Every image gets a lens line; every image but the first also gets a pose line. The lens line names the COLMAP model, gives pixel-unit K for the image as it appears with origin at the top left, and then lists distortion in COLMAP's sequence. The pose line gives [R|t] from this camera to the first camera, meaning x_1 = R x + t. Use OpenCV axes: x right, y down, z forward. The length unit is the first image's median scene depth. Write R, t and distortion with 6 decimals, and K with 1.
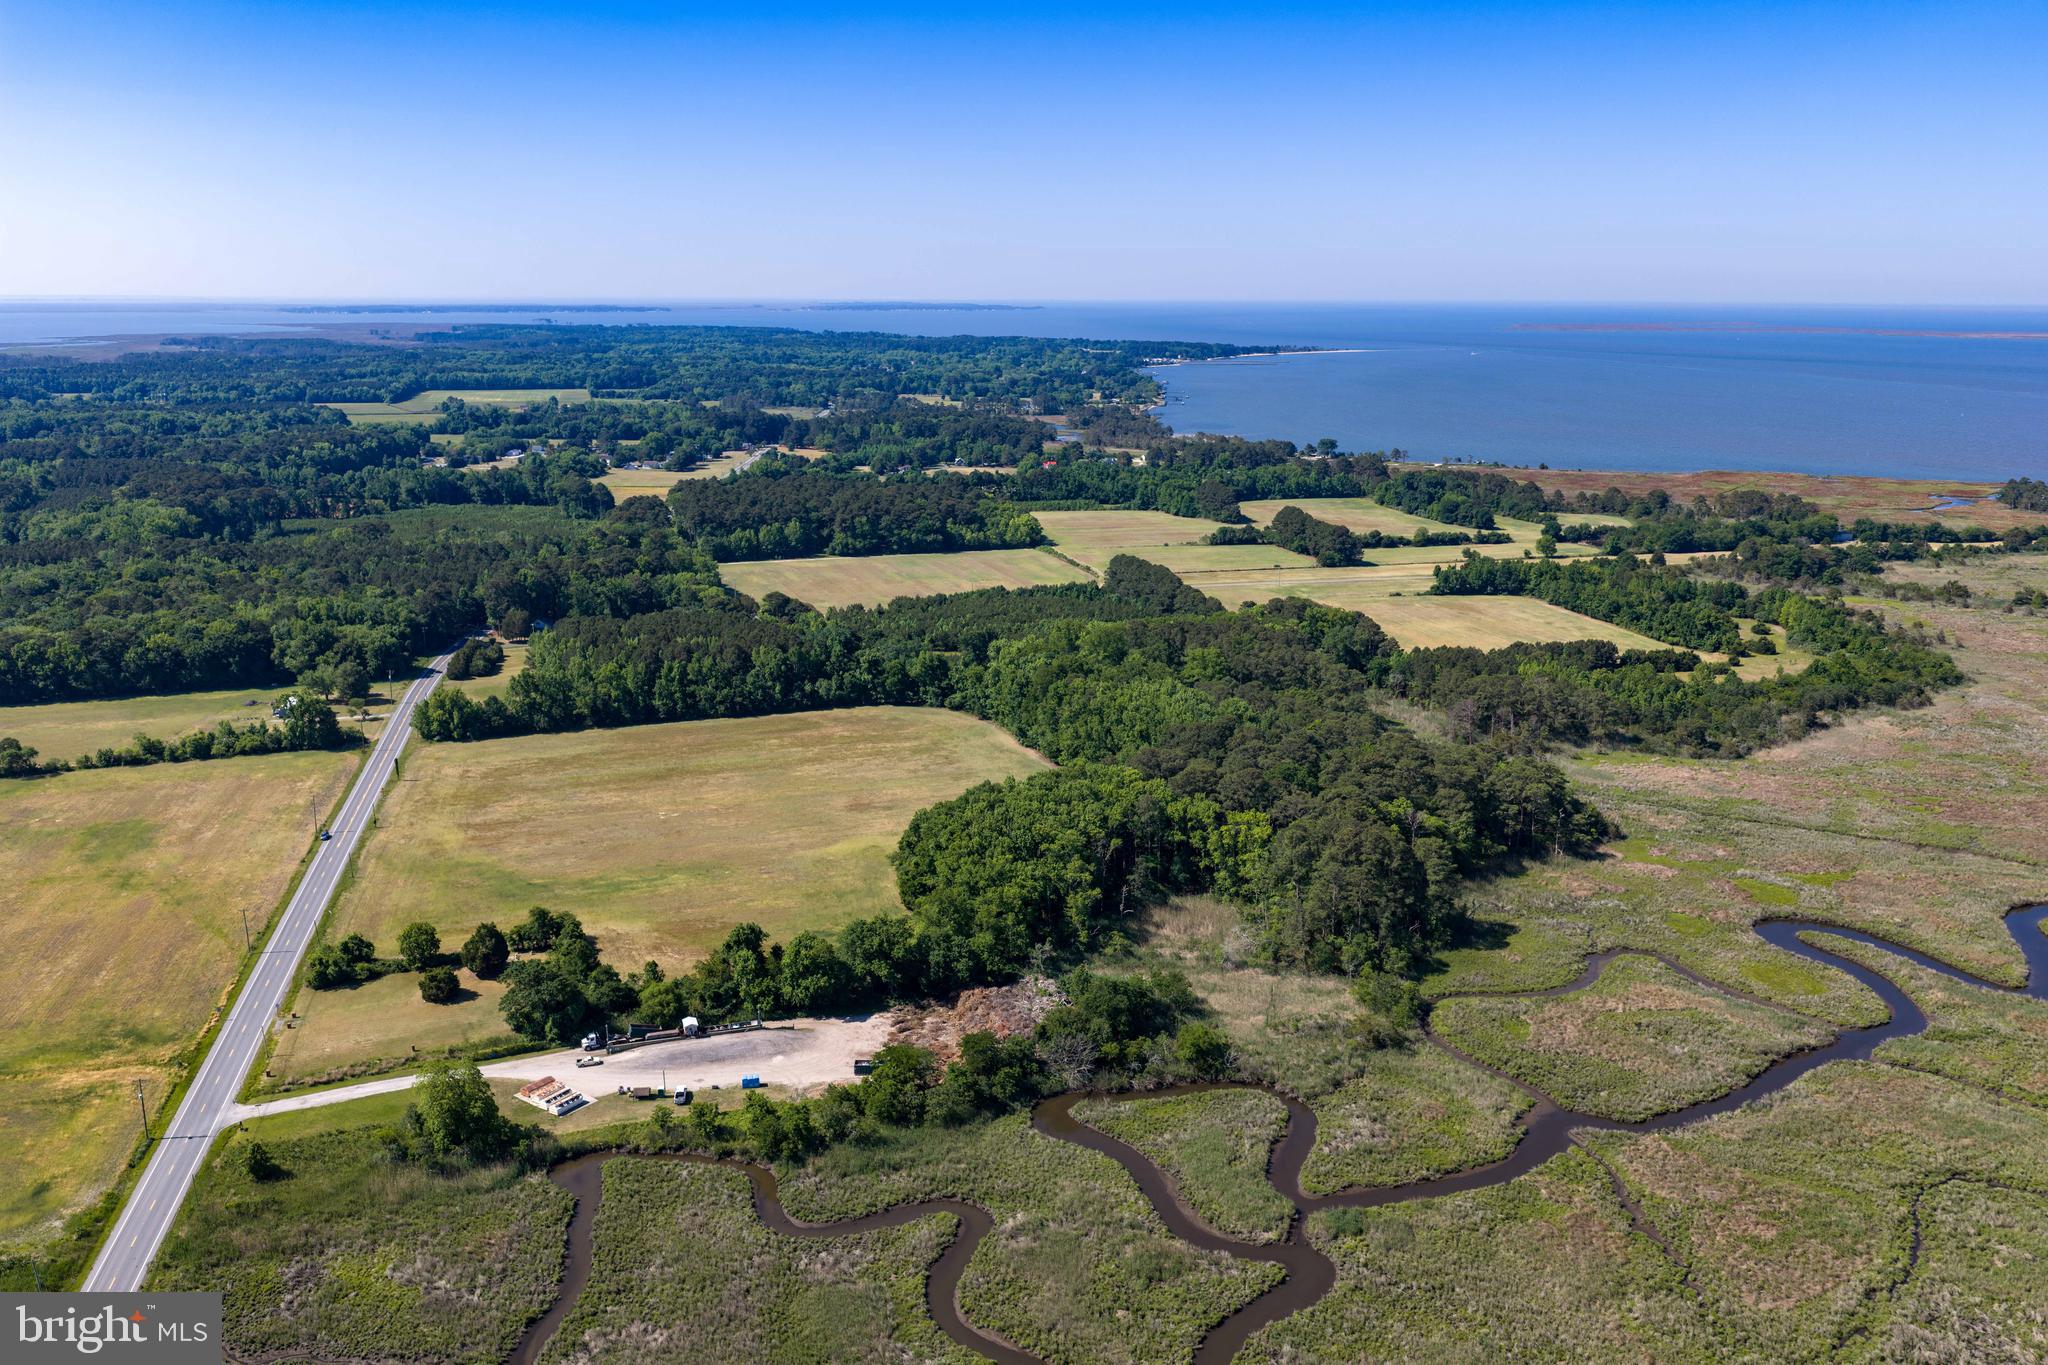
lens RADIAL K [[1694.6, 0, 1039.0], [0, 1694.6, 685.0], [0, 0, 1]] dist [0.026565, -0.050070]
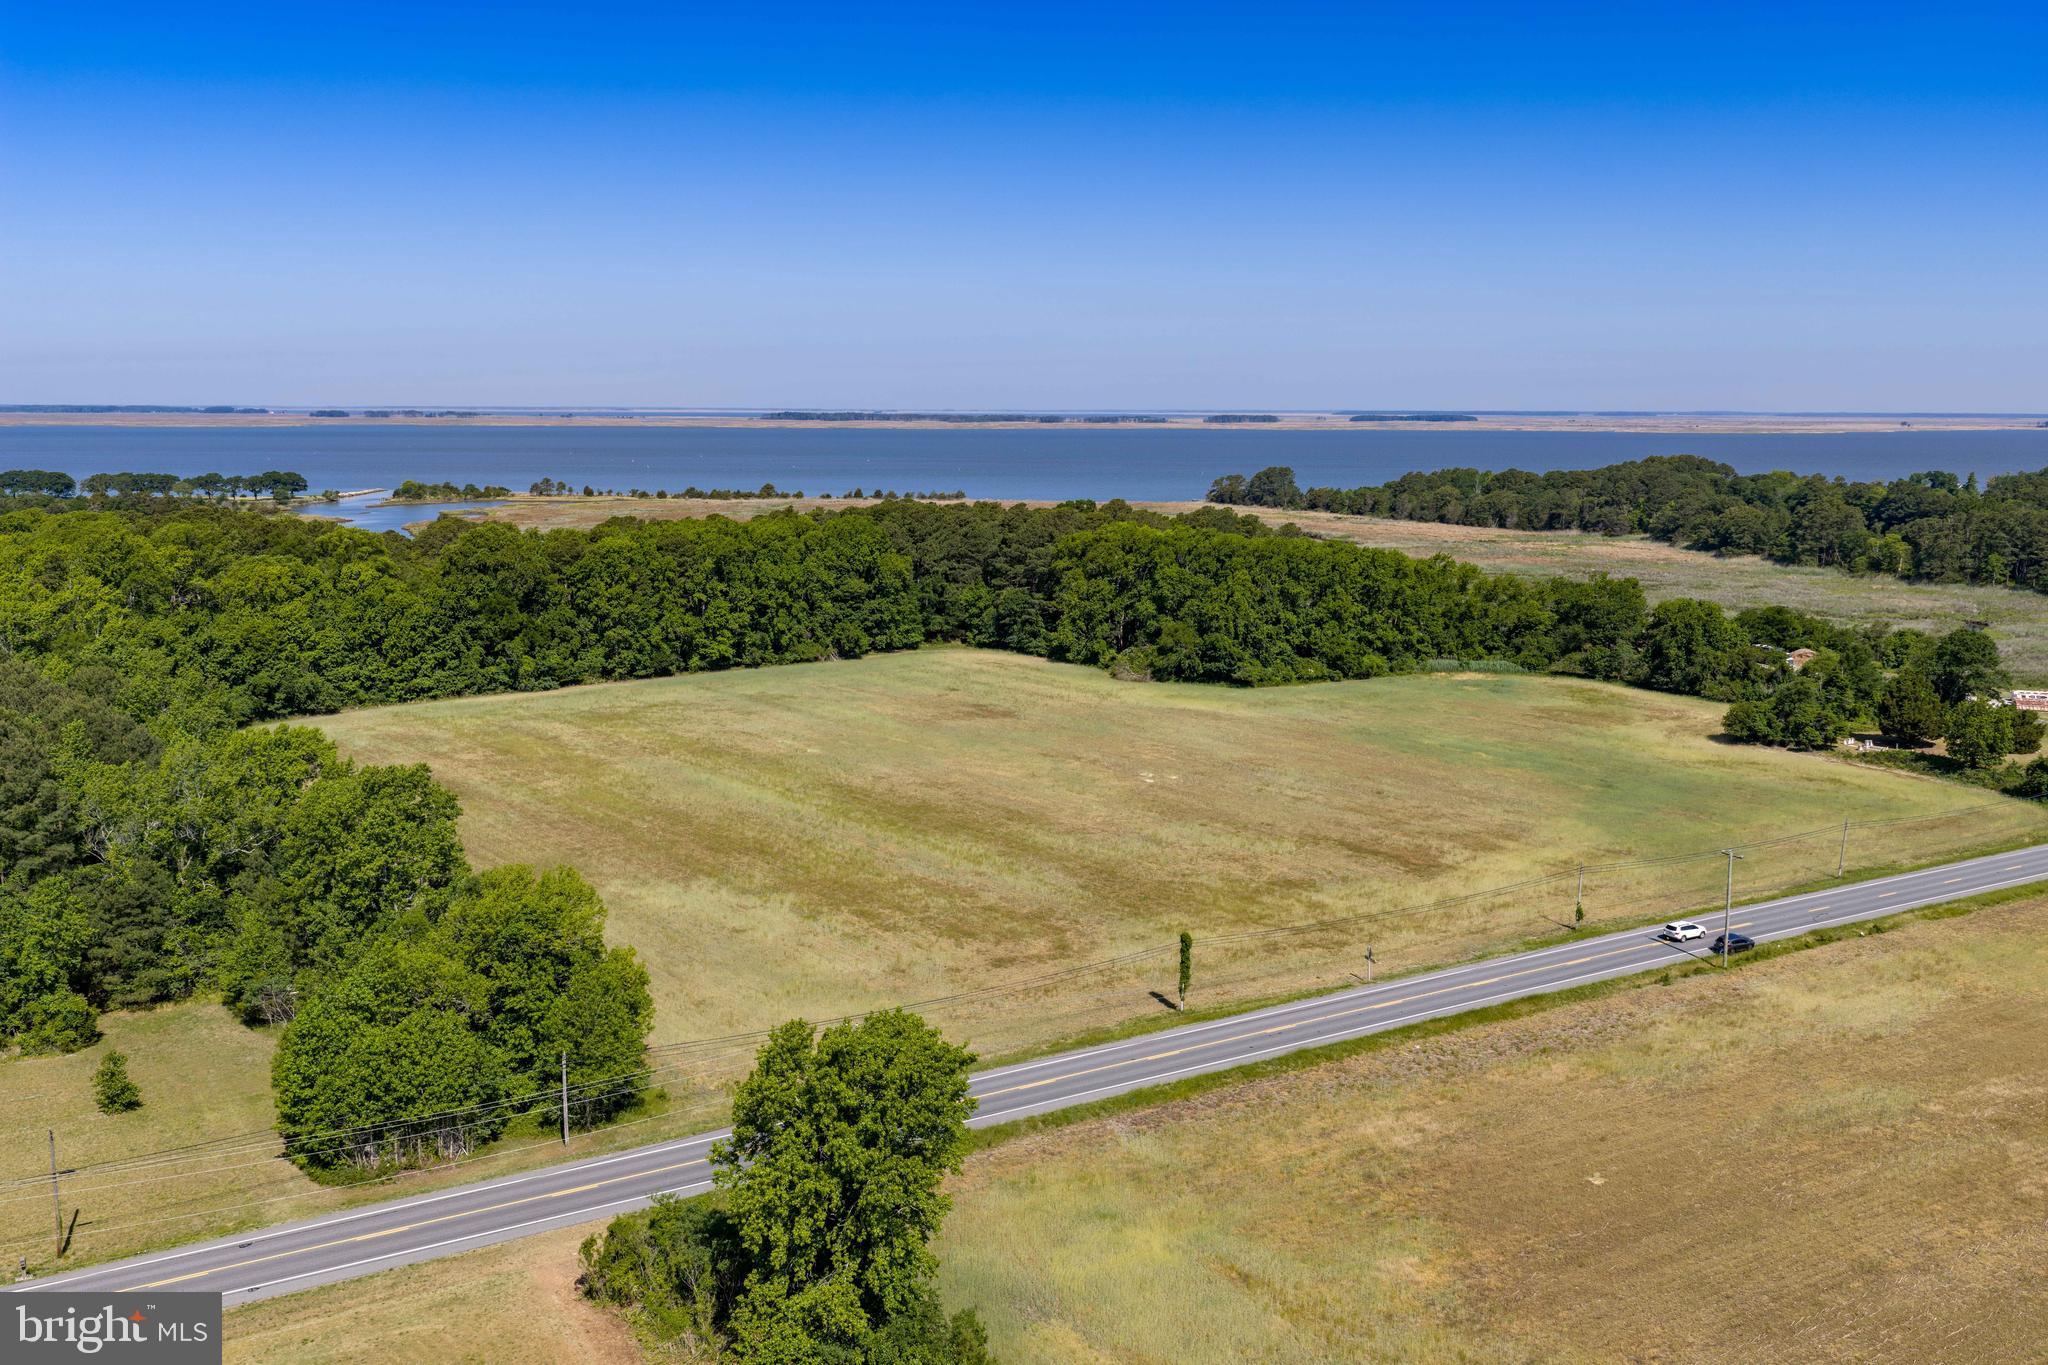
lens RADIAL K [[1694.6, 0, 1039.0], [0, 1694.6, 685.0], [0, 0, 1]] dist [0.026565, -0.050070]
pose [[-0.302519, -0.160893, 0.939466, -0.545787], [0.211124, 0.949855, 0.230656, -0.055955], [-0.929467, 0.268121, -0.253381, 0.947862]]
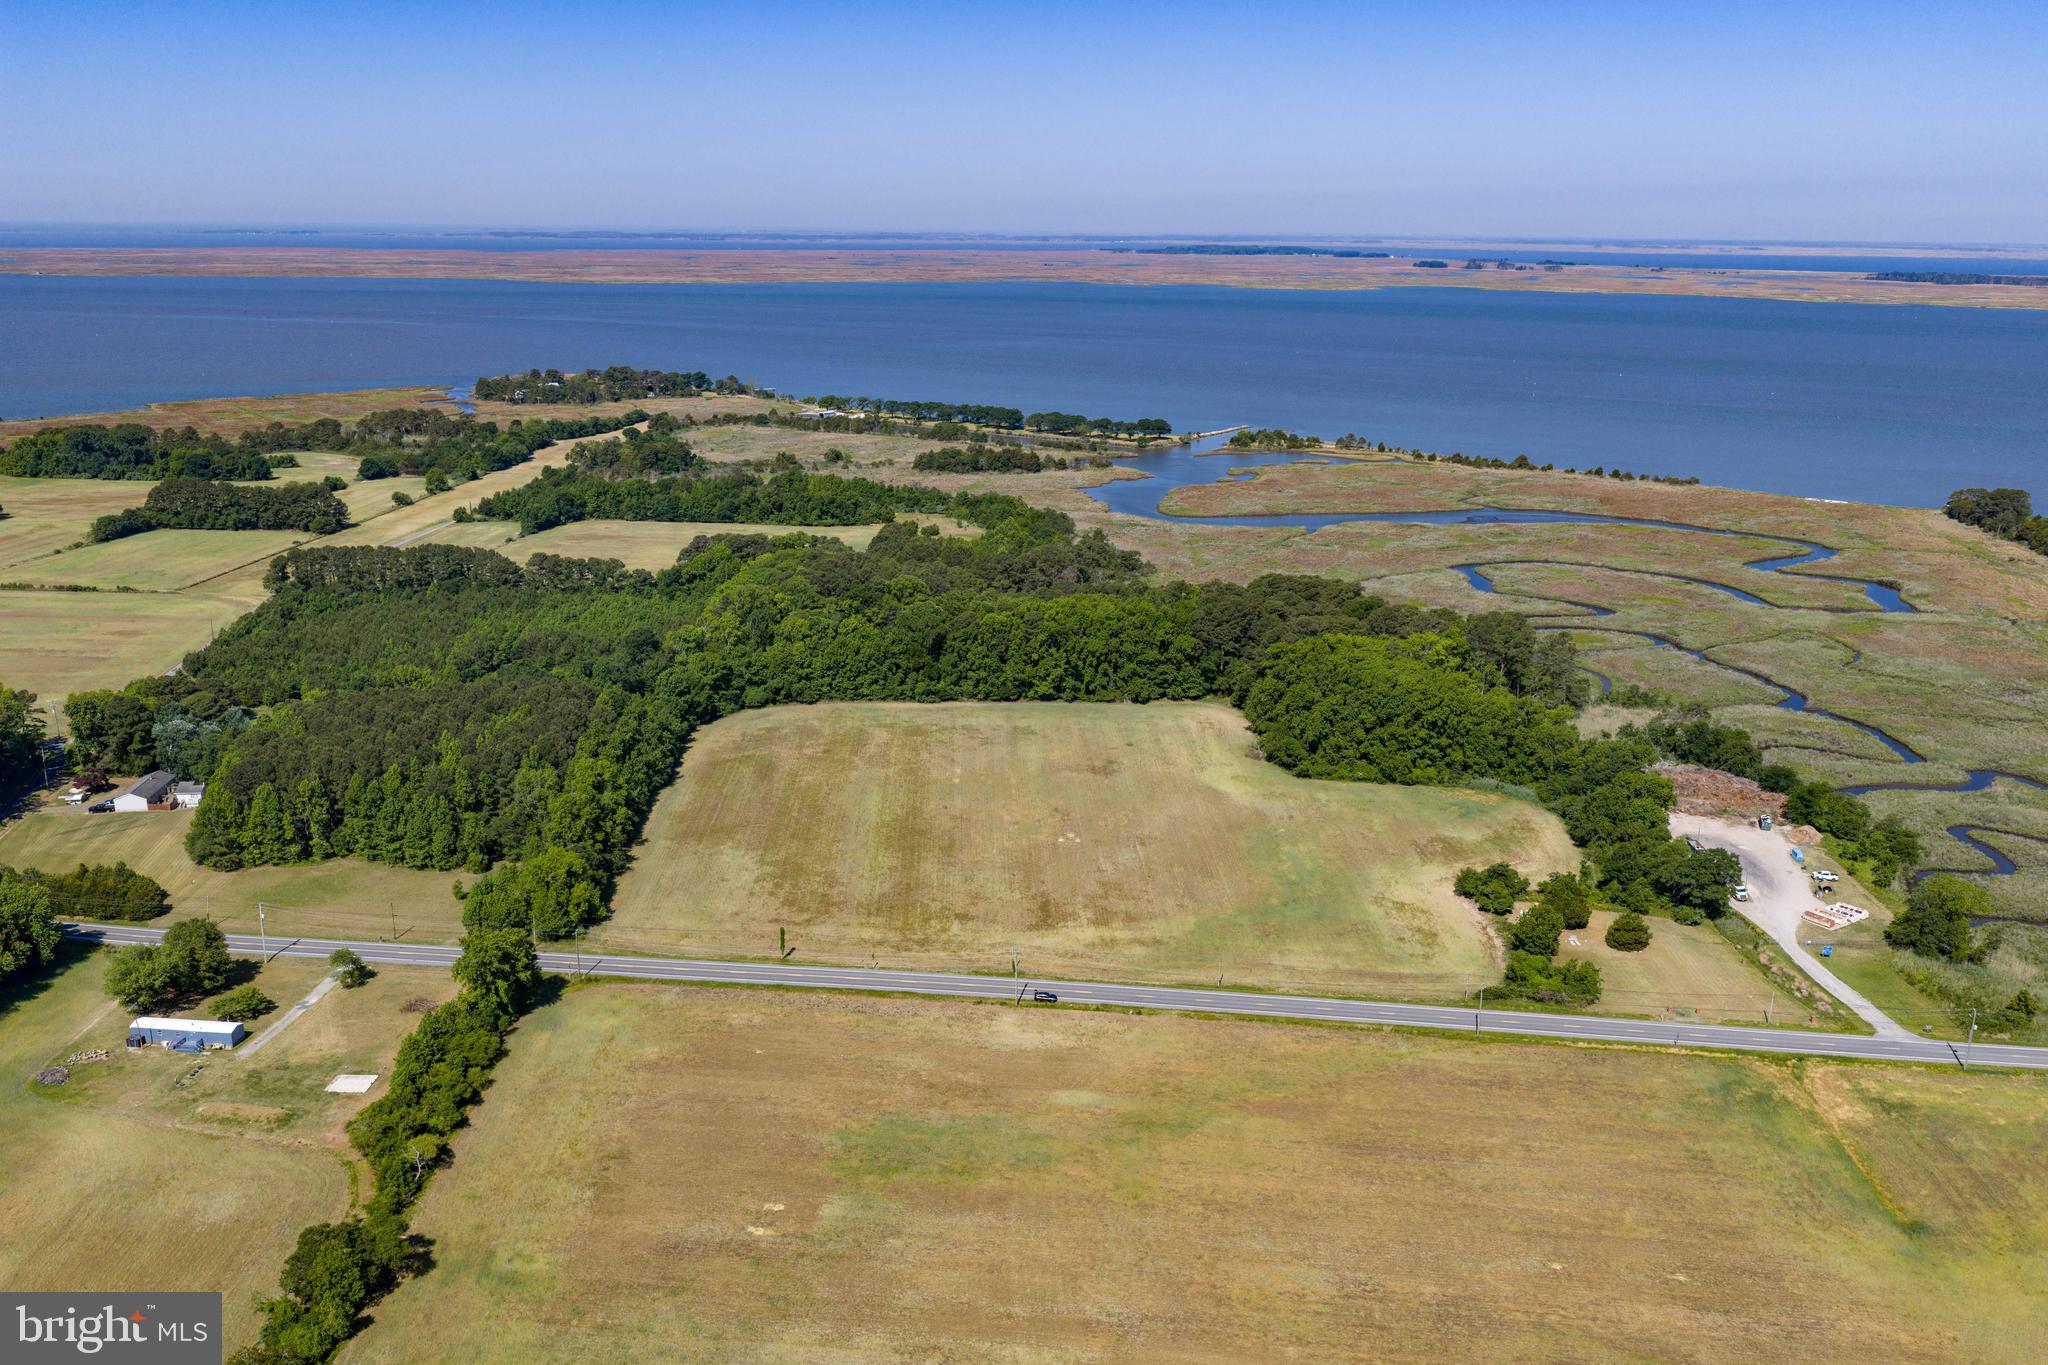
lens RADIAL K [[1694.6, 0, 1039.0], [0, 1694.6, 685.0], [0, 0, 1]] dist [0.026565, -0.050070]
pose [[0.327386, -0.249787, 0.911276, -0.812493], [0.205956, 0.960101, 0.189178, -0.134436], [-0.922172, 0.125748, 0.365769, 0.571904]]
